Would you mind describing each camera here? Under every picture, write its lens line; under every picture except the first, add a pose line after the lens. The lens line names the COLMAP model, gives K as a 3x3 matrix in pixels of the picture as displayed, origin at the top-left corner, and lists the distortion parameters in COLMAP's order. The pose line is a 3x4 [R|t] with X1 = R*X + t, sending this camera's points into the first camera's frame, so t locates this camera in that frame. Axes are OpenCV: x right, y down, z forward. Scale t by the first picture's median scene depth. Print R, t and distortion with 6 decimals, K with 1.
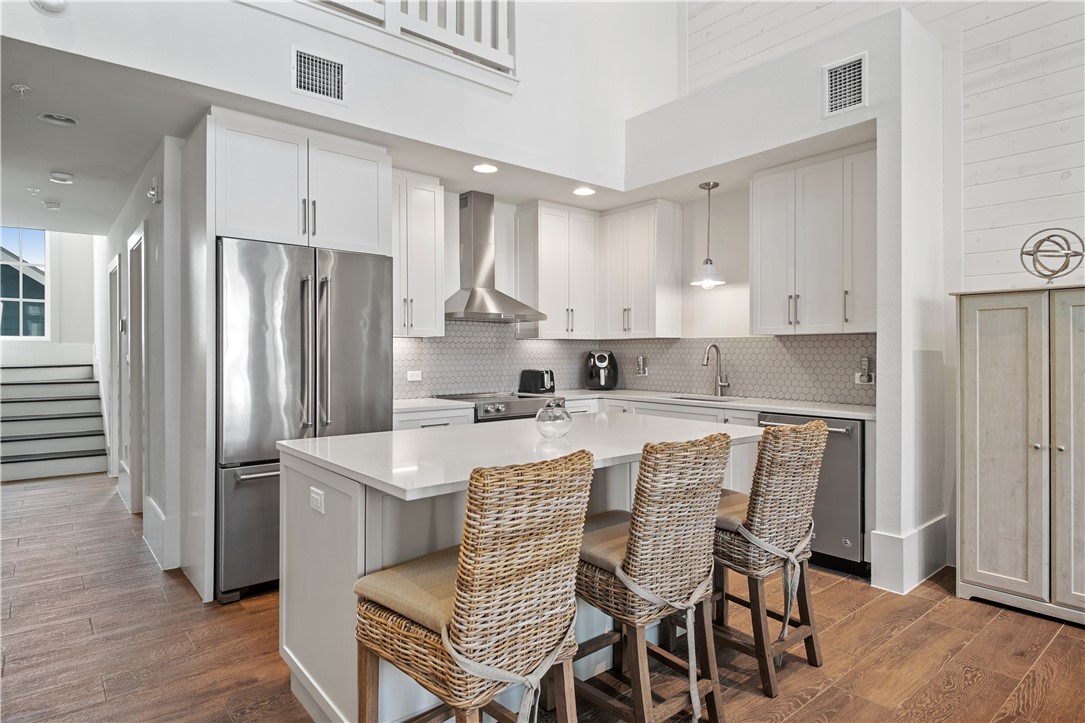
lens RADIAL K [[593.1, 0, 538.2], [0, 593.1, 351.7], [0, 0, 1]] dist [0.006913, -0.023980]
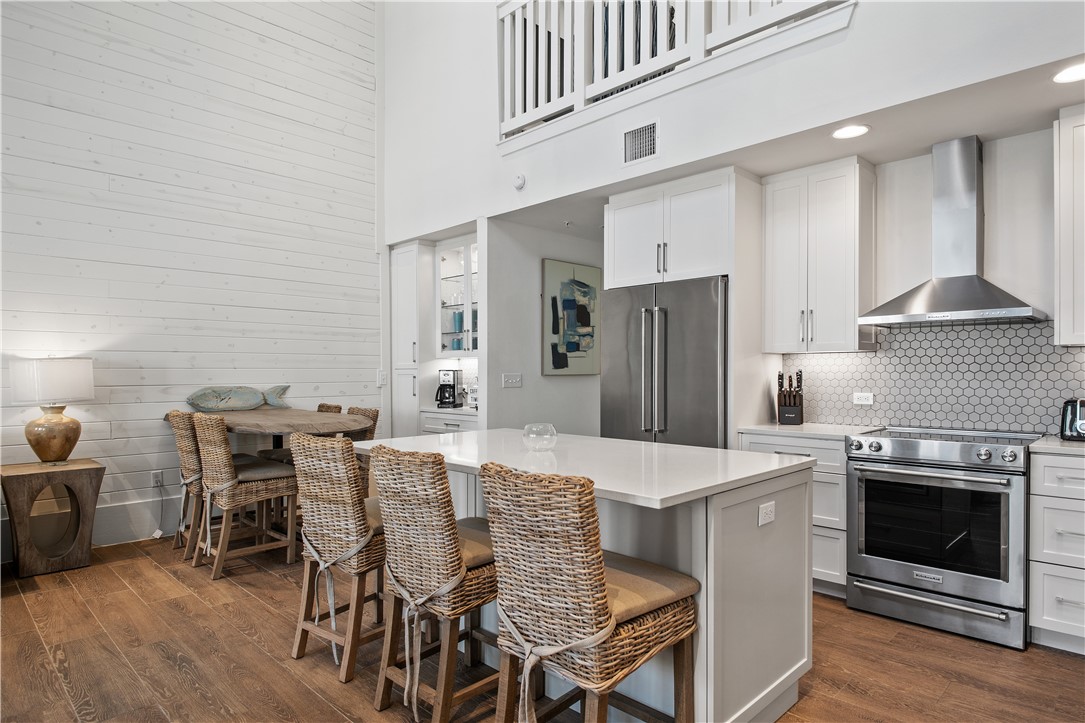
lens RADIAL K [[601.7, 0, 547.2], [0, 601.7, 378.3], [0, 0, 1]] dist [0.011813, -0.024127]
pose [[0.116632, 0.004409, -0.993165, 0.604030], [0.007709, 0.999956, 0.005345, 0.004539], [0.993145, -0.008279, 0.116593, 0.483272]]
